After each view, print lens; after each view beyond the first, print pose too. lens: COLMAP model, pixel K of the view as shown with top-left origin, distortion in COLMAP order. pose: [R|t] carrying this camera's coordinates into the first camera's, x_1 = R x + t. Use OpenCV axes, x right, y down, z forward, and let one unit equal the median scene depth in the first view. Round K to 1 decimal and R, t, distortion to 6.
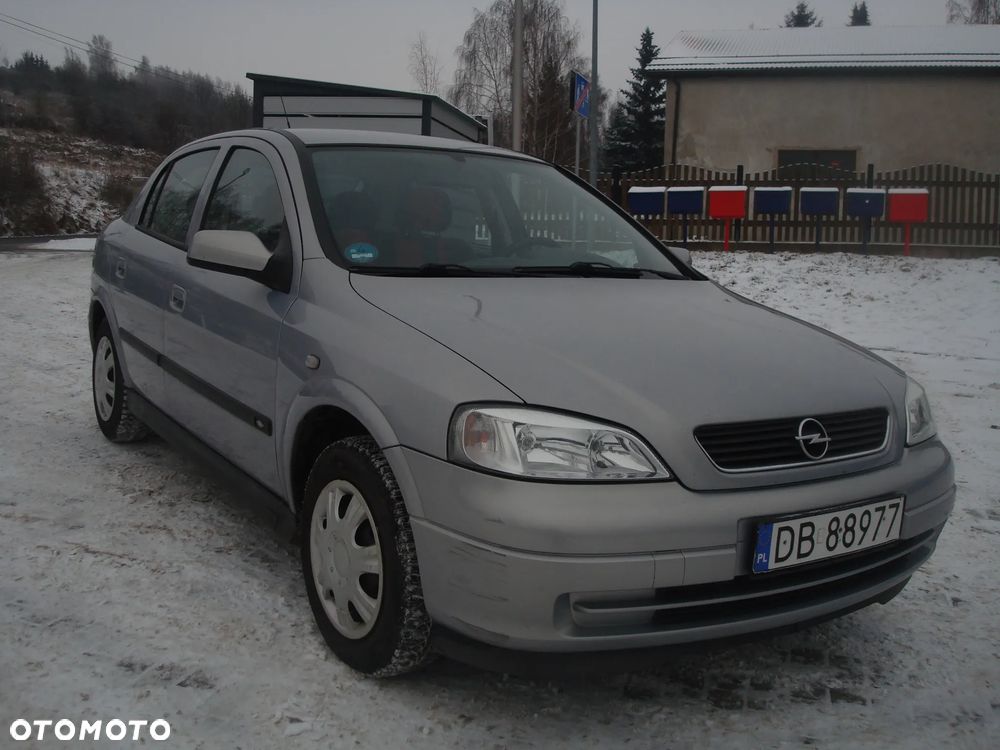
lens RADIAL K [[1037.9, 0, 494.0], [0, 1037.9, 342.3], [0, 0, 1]] dist [-0.091225, -0.074314]
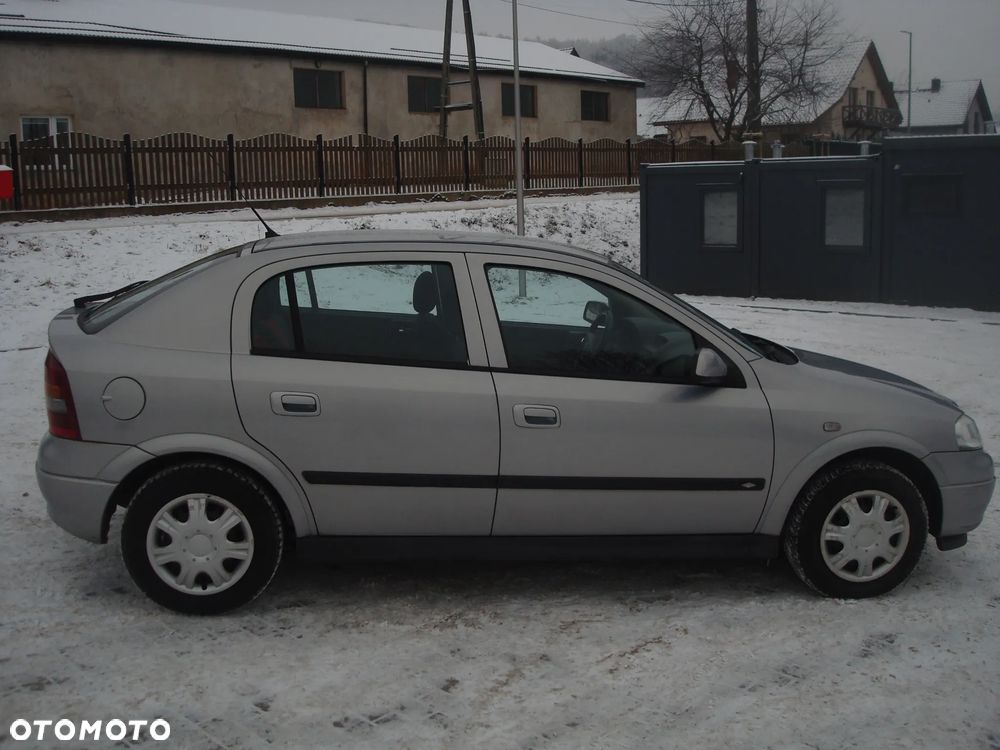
lens RADIAL K [[1036.9, 0, 497.9], [0, 1036.9, 345.2], [0, 0, 1]] dist [-0.084883, -0.088053]
pose [[0.429442, -0.170338, 0.886885, -1.565997], [0.107028, 0.984730, 0.137305, -0.331180], [-0.896730, 0.035957, 0.441115, 0.695121]]
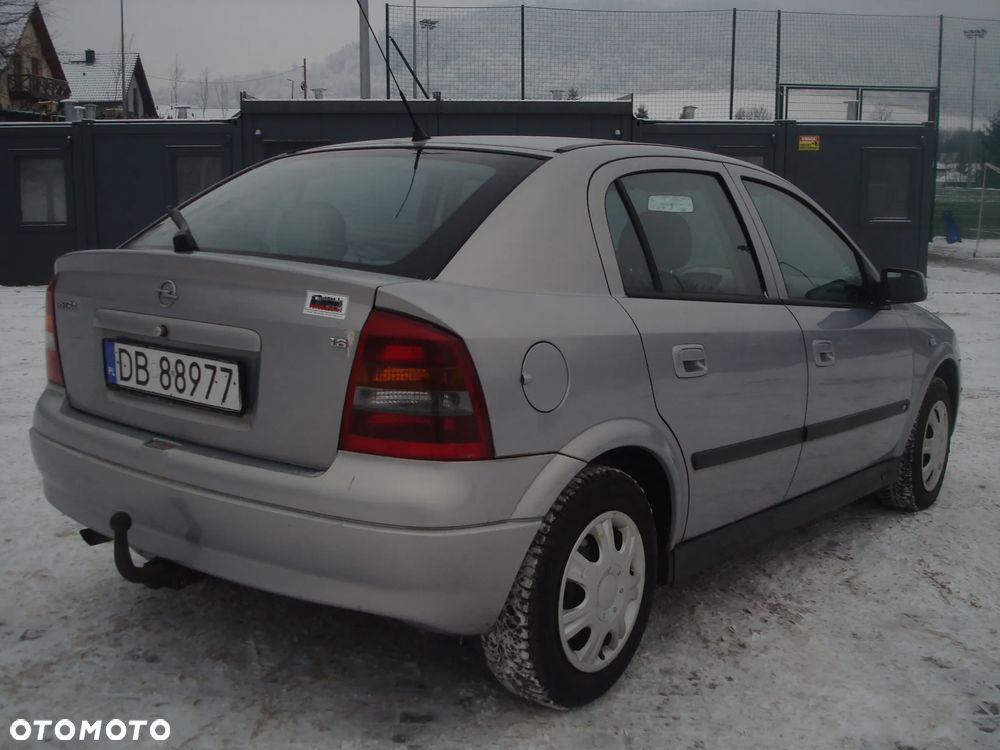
lens RADIAL K [[1144.8, 0, 501.9], [0, 1144.8, 345.0], [0, 0, 1]] dist [-0.050890, -0.142003]
pose [[-0.329547, -0.172640, 0.928221, -1.432748], [0.064362, 0.976745, 0.204516, -0.342108], [-0.941943, 0.127140, -0.310772, 1.965962]]
